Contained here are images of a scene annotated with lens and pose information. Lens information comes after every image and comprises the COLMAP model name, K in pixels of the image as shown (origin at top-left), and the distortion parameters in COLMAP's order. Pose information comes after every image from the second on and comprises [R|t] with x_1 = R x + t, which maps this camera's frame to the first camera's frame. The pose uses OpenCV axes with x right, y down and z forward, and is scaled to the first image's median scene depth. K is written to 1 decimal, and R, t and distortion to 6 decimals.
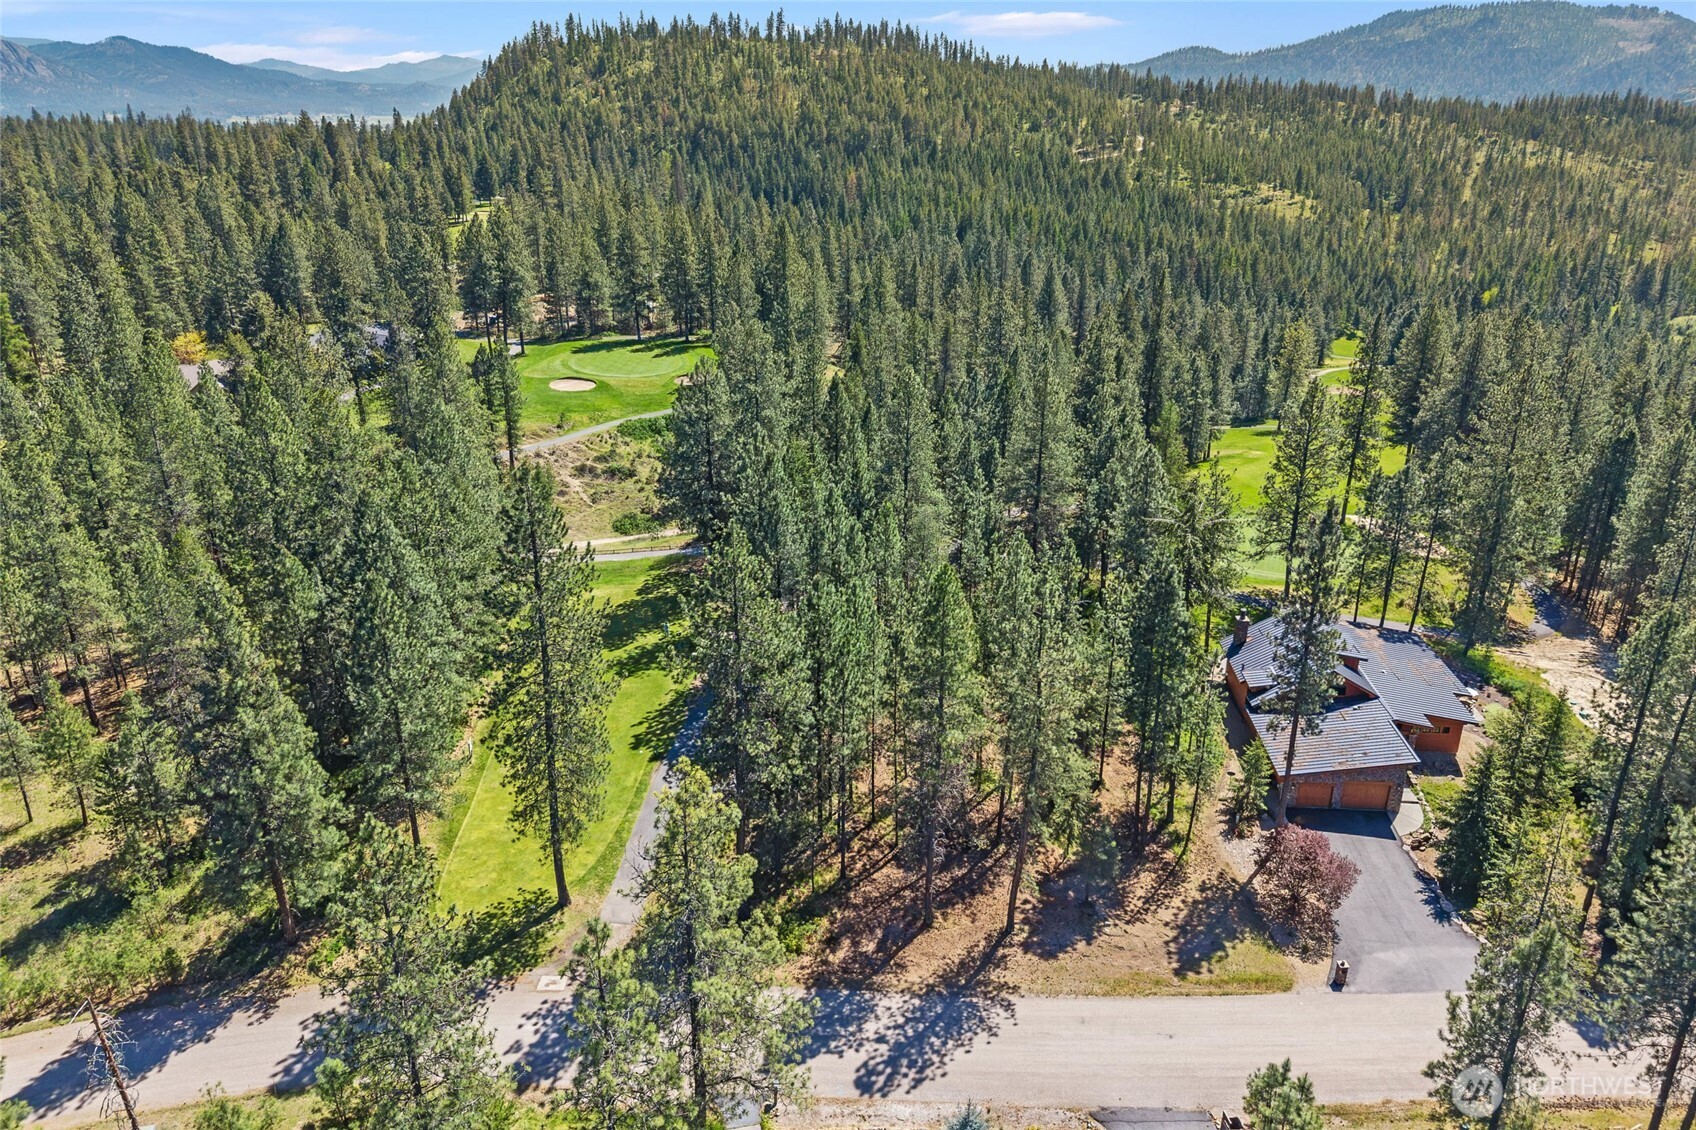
lens RADIAL K [[1117.2, 0, 860.2], [0, 1117.2, 541.2], [0, 0, 1]] dist [0.011241, -0.005129]
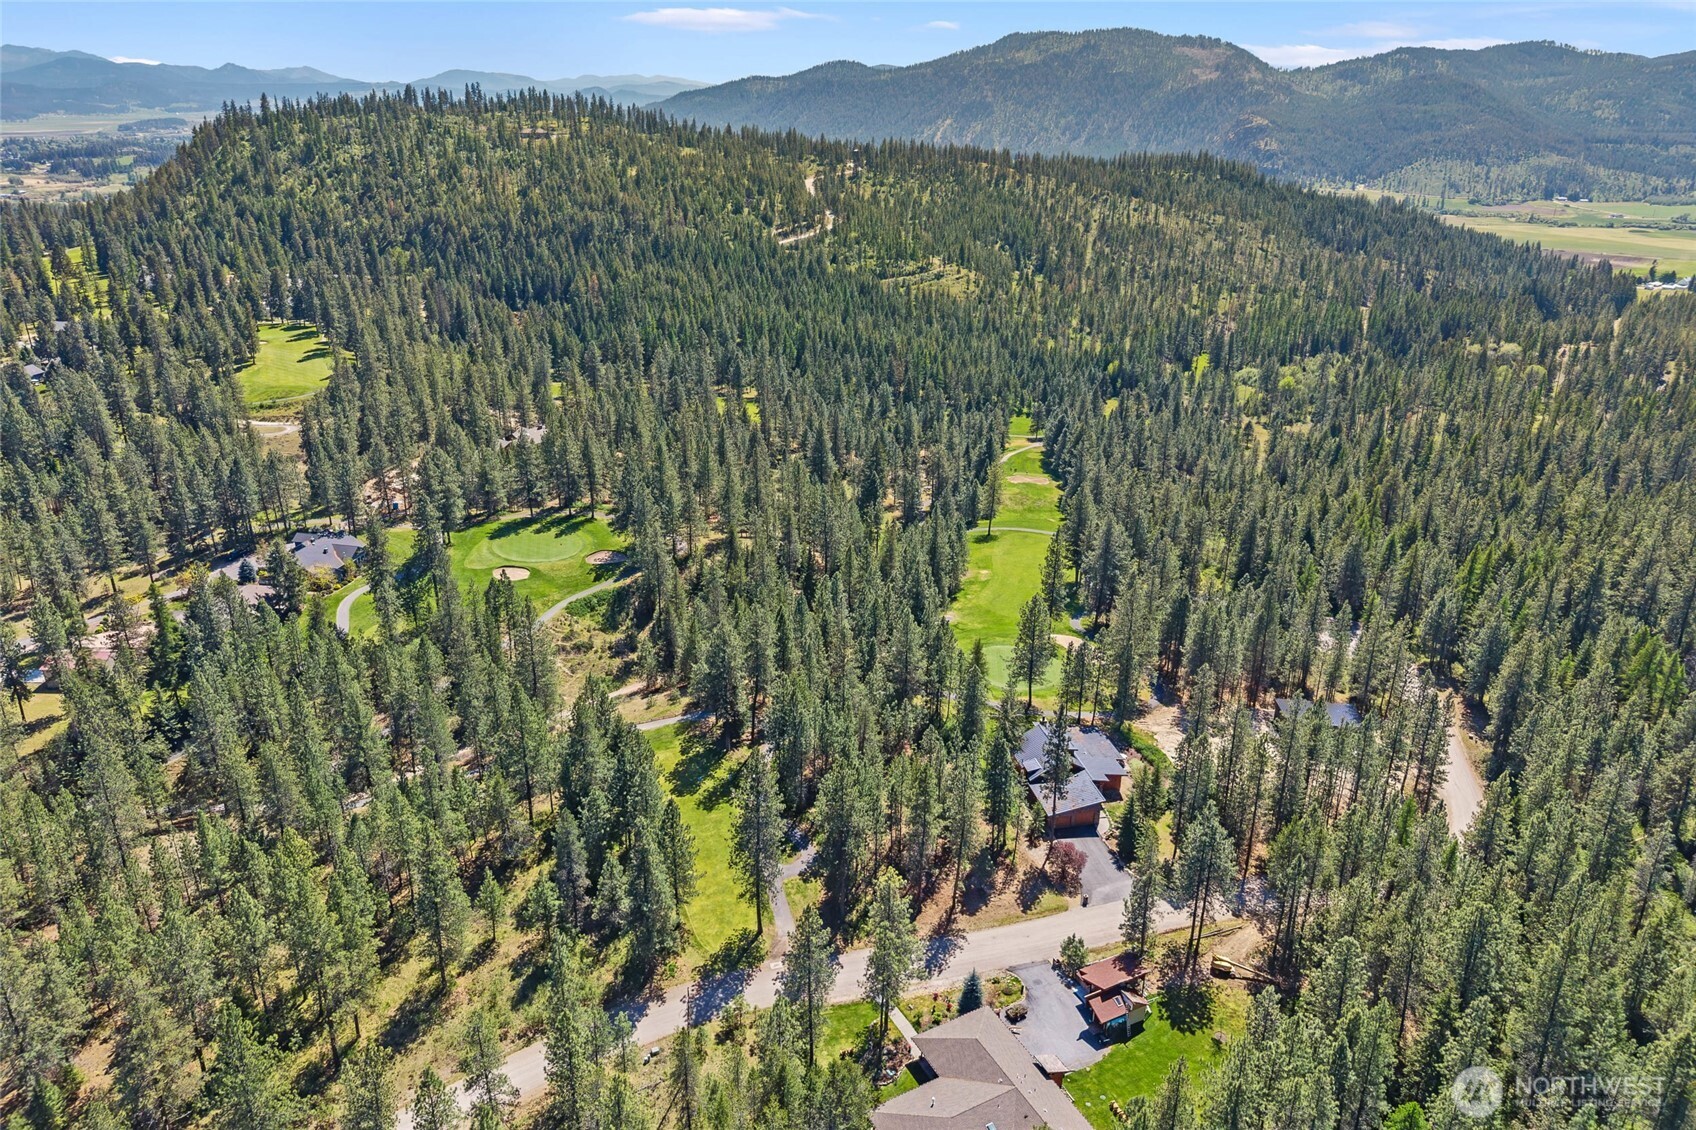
lens RADIAL K [[1117.2, 0, 860.2], [0, 1117.2, 541.2], [0, 0, 1]] dist [0.011241, -0.005129]
pose [[0.959126, -0.092975, 0.267270, -0.230614], [0.091928, 0.995630, 0.016455, -0.177460], [-0.267632, 0.008788, 0.963481, -0.455451]]
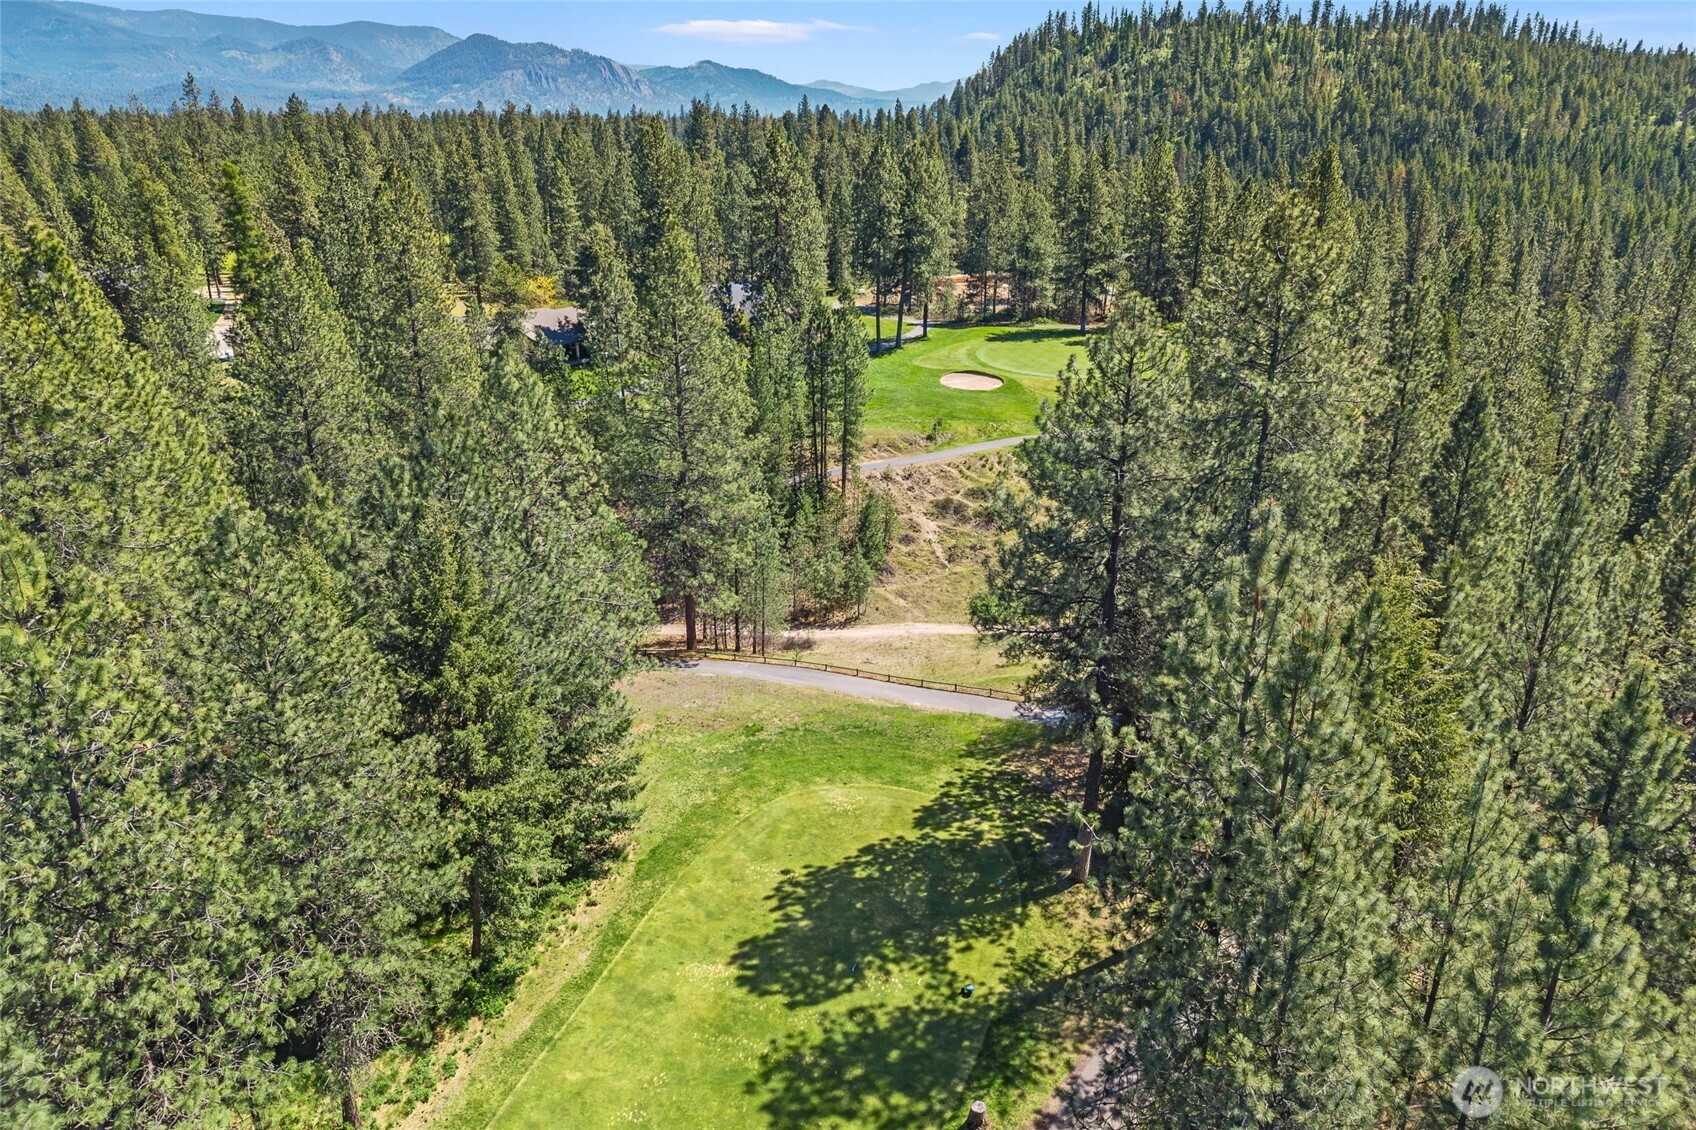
lens RADIAL K [[1117.2, 0, 860.2], [0, 1117.2, 541.2], [0, 0, 1]] dist [0.011241, -0.005129]
pose [[0.911702, 0.143970, -0.384800, -0.038887], [-0.150073, 0.988571, 0.014300, -0.043199], [0.382462, 0.044711, 0.922889, 0.359796]]
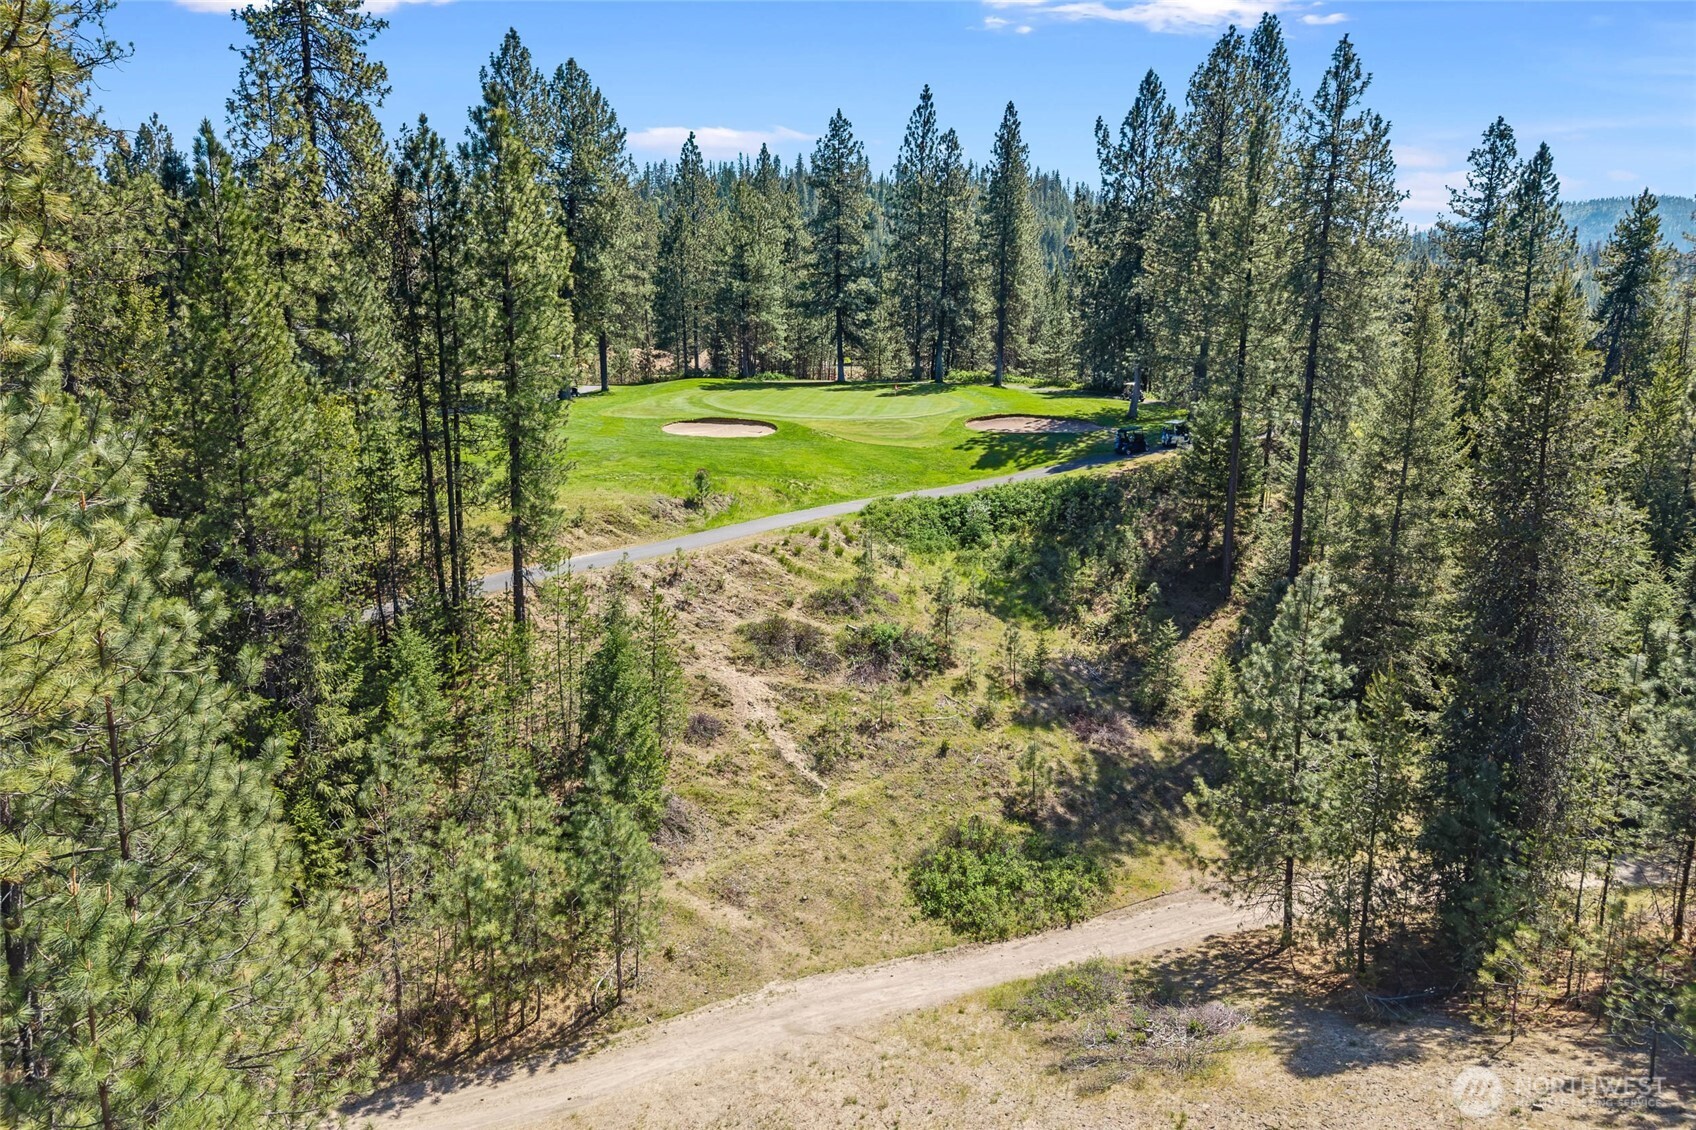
lens RADIAL K [[1065.3, 0, 851.0], [0, 1065.3, 558.2], [0, 0, 1]] dist [0.085582, -0.125004]
pose [[0.996834, 0.024628, -0.075596, -0.196113], [-0.035351, 0.988950, -0.143971, -0.043419], [0.071215, 0.146188, 0.986690, 0.690056]]
